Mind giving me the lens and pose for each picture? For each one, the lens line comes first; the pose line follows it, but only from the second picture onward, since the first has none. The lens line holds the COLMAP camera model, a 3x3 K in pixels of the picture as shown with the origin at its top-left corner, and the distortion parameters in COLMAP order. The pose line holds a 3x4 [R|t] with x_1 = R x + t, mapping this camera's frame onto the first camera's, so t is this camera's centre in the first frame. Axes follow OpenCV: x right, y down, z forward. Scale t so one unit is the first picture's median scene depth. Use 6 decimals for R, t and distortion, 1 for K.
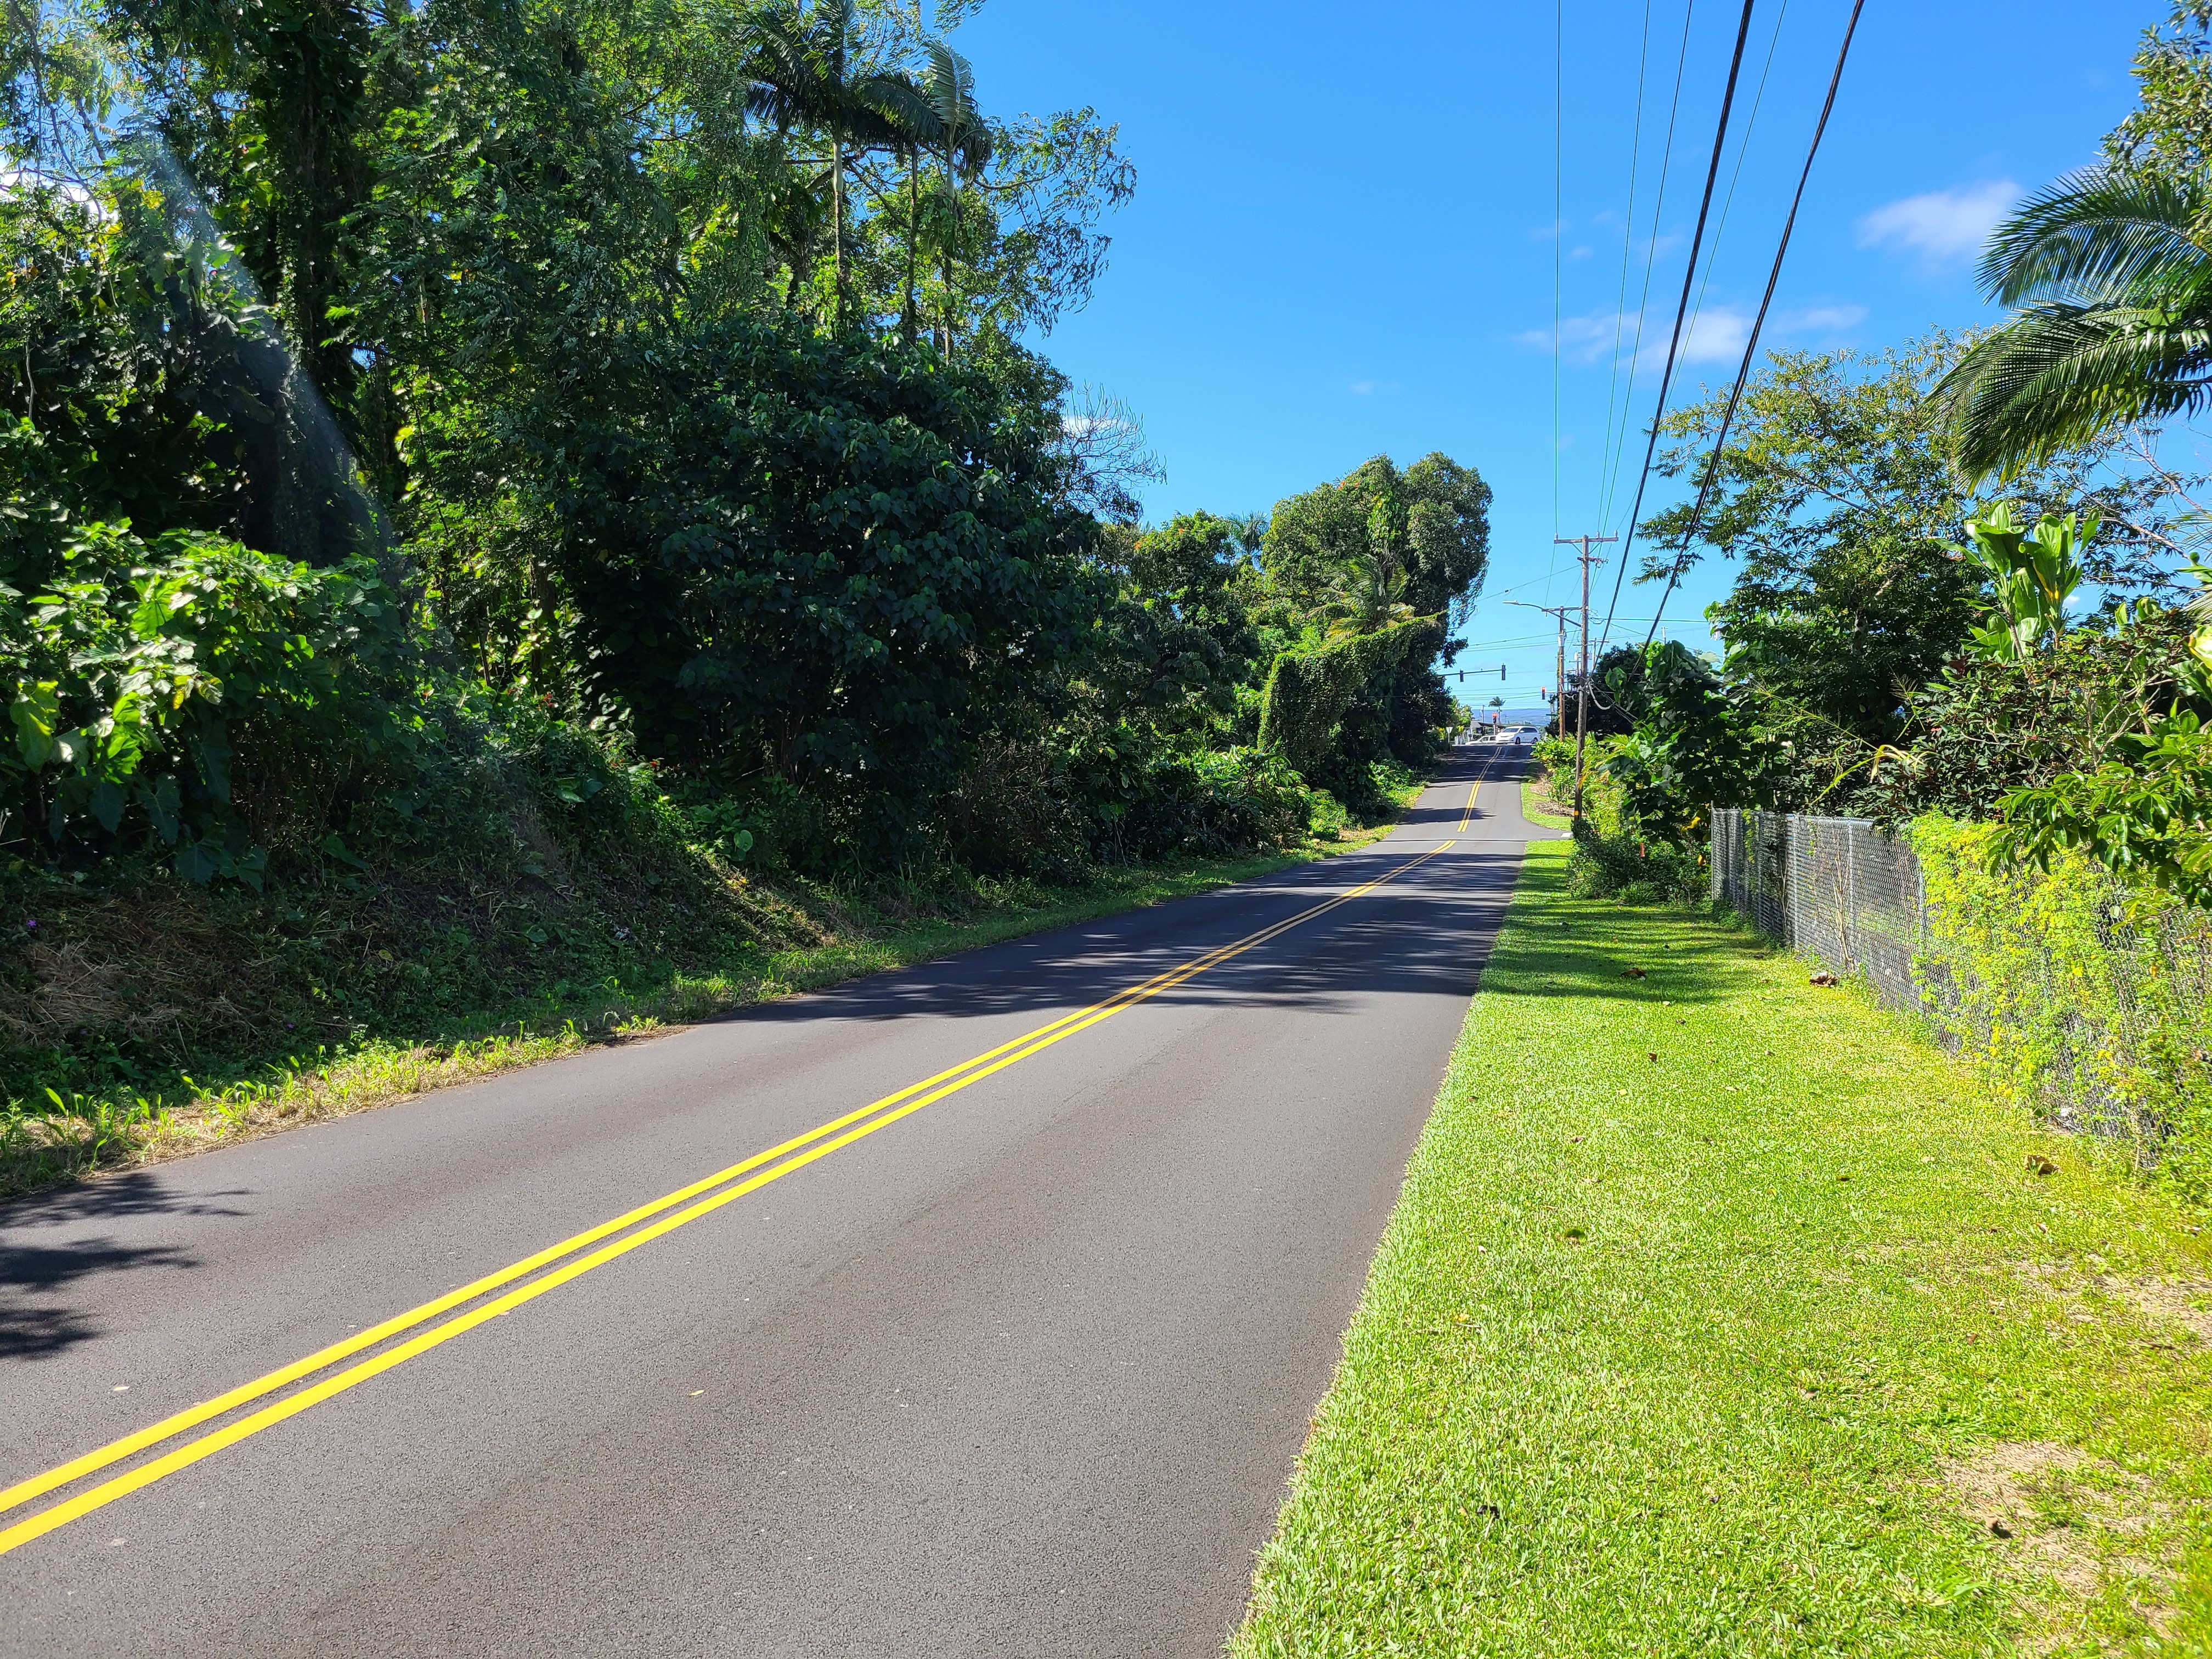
lens RADIAL K [[1526.6, 0, 1106.0], [0, 1526.6, 829.5], [0, 0, 1]] dist [0.001409, 0.137455]
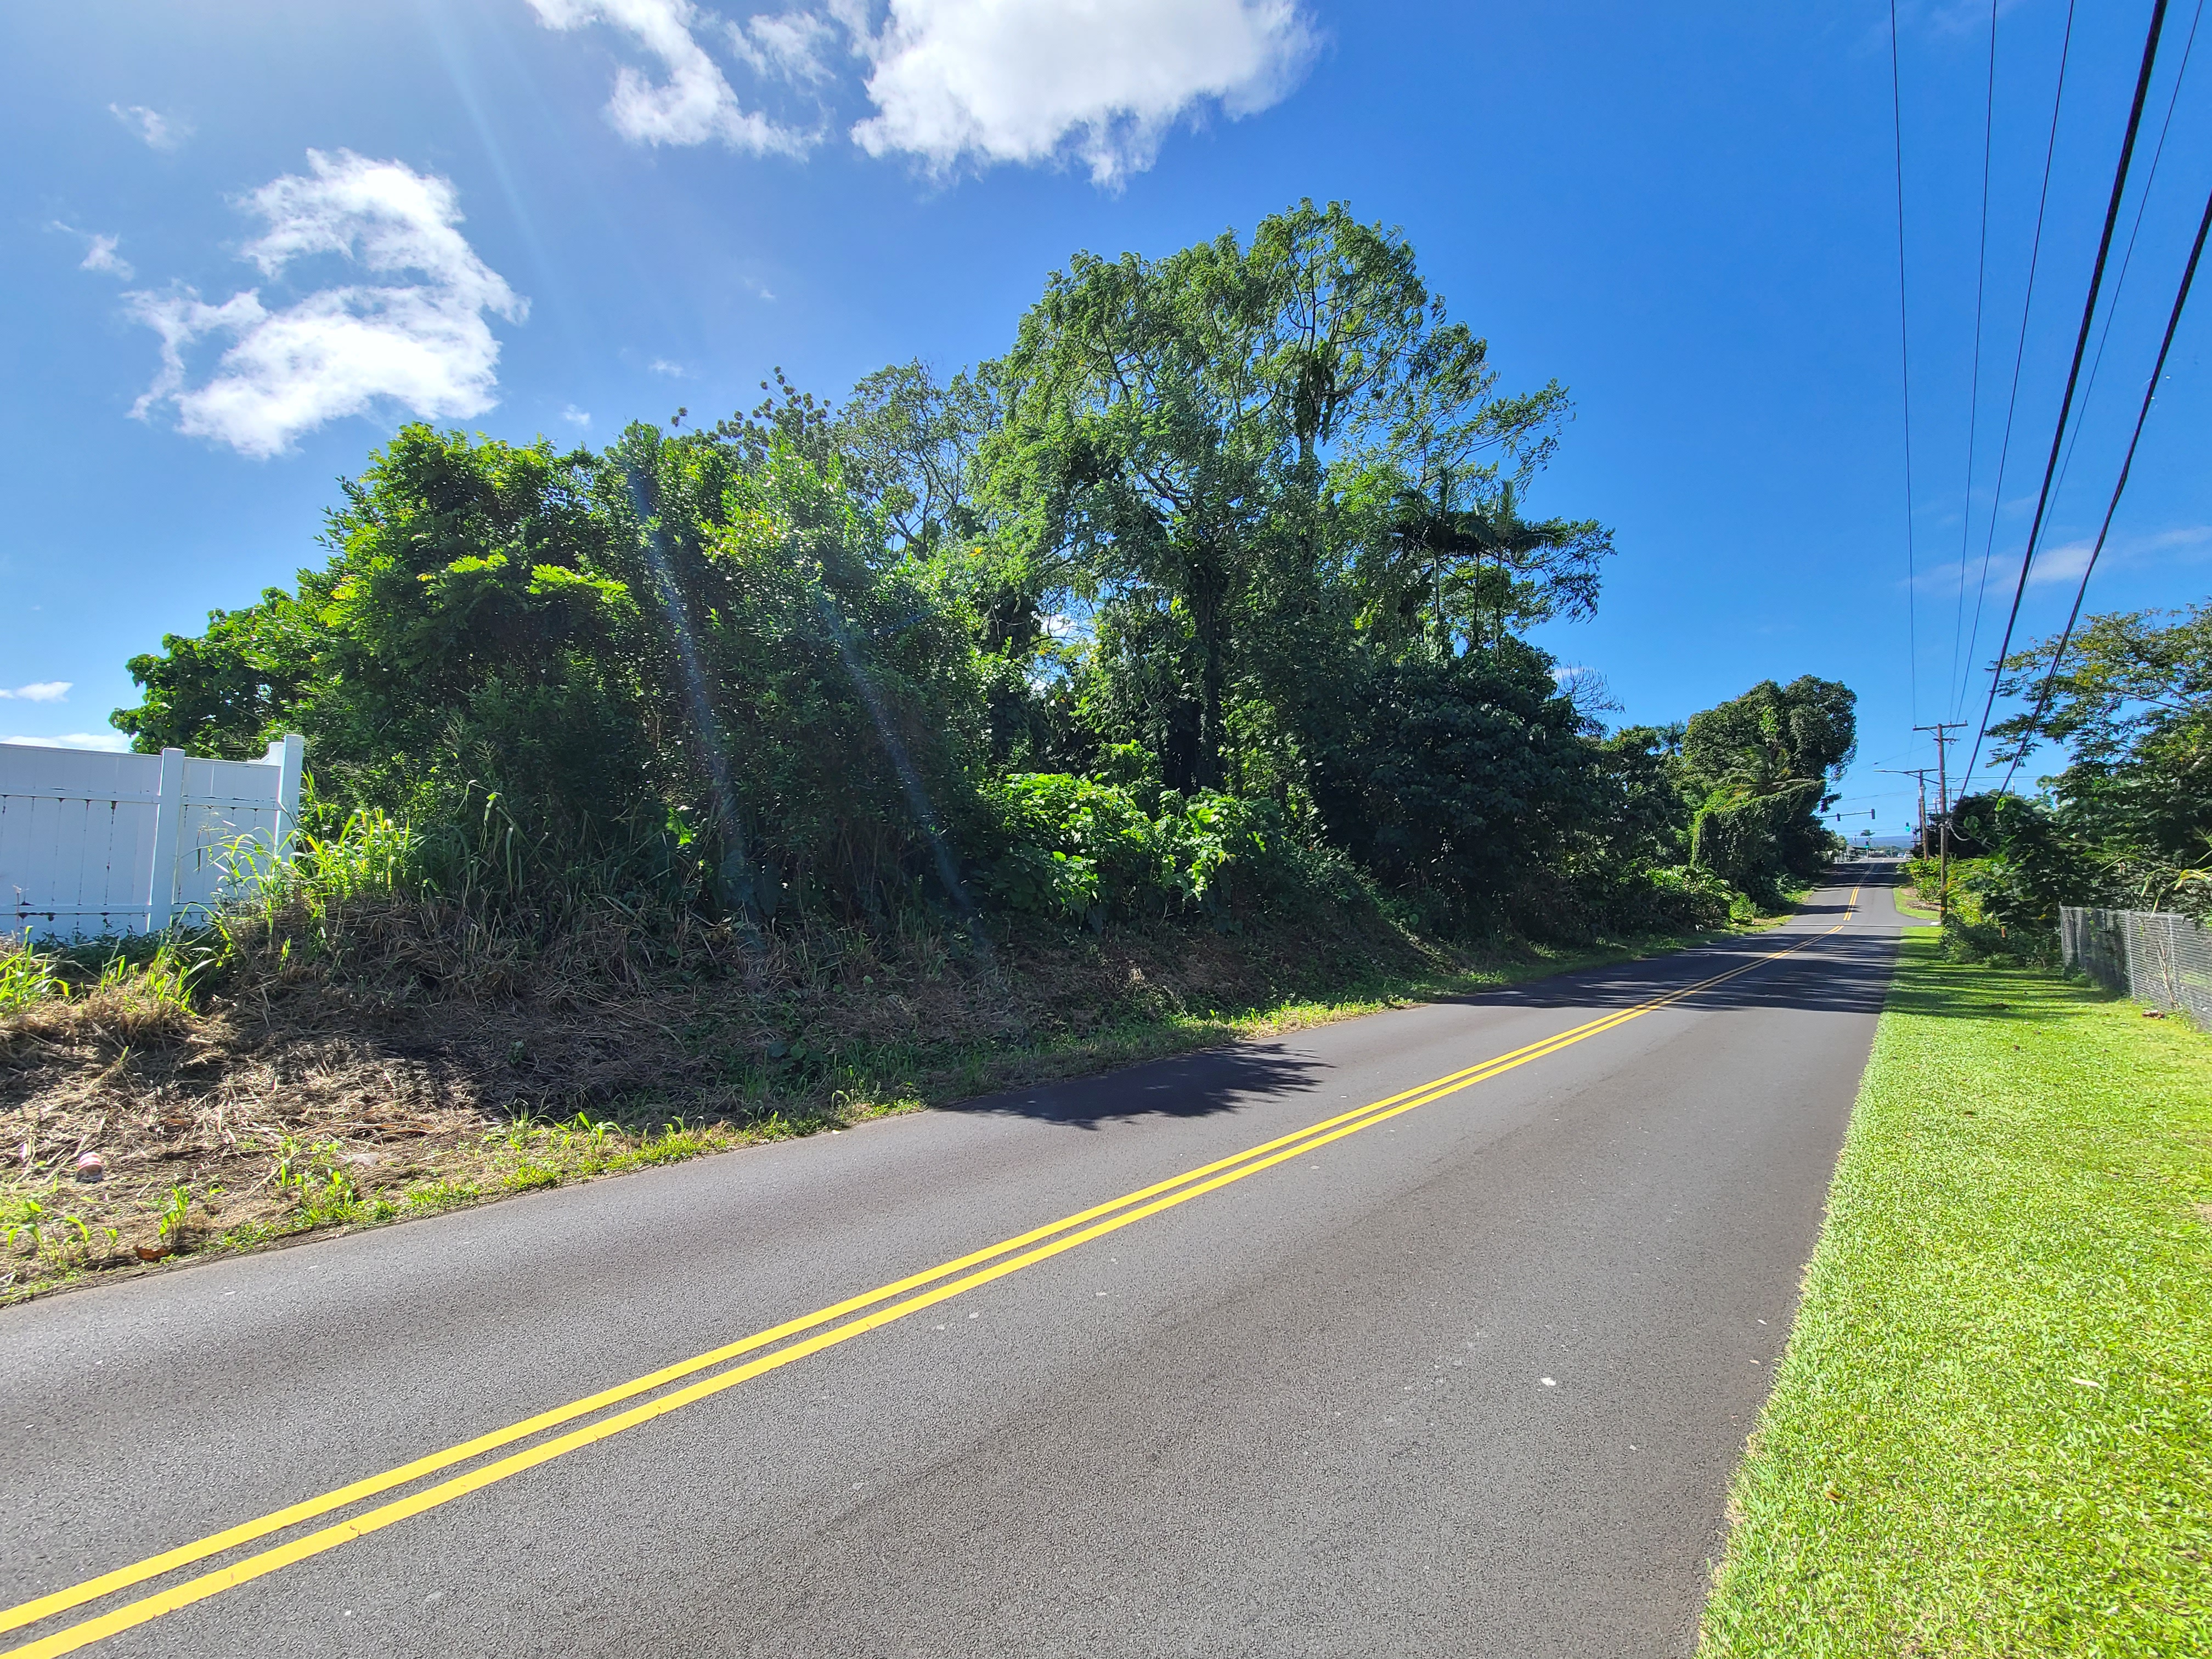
lens RADIAL K [[877.2, 0, 1146.4], [0, 877.2, 850.9], [0, 0, 1]] dist [0.001019, -0.000121]
pose [[0.907691, -0.019887, -0.419168, -0.057783], [-0.010629, 0.997466, -0.070340, 0.002039], [0.419505, 0.068302, 0.905180, -0.162883]]
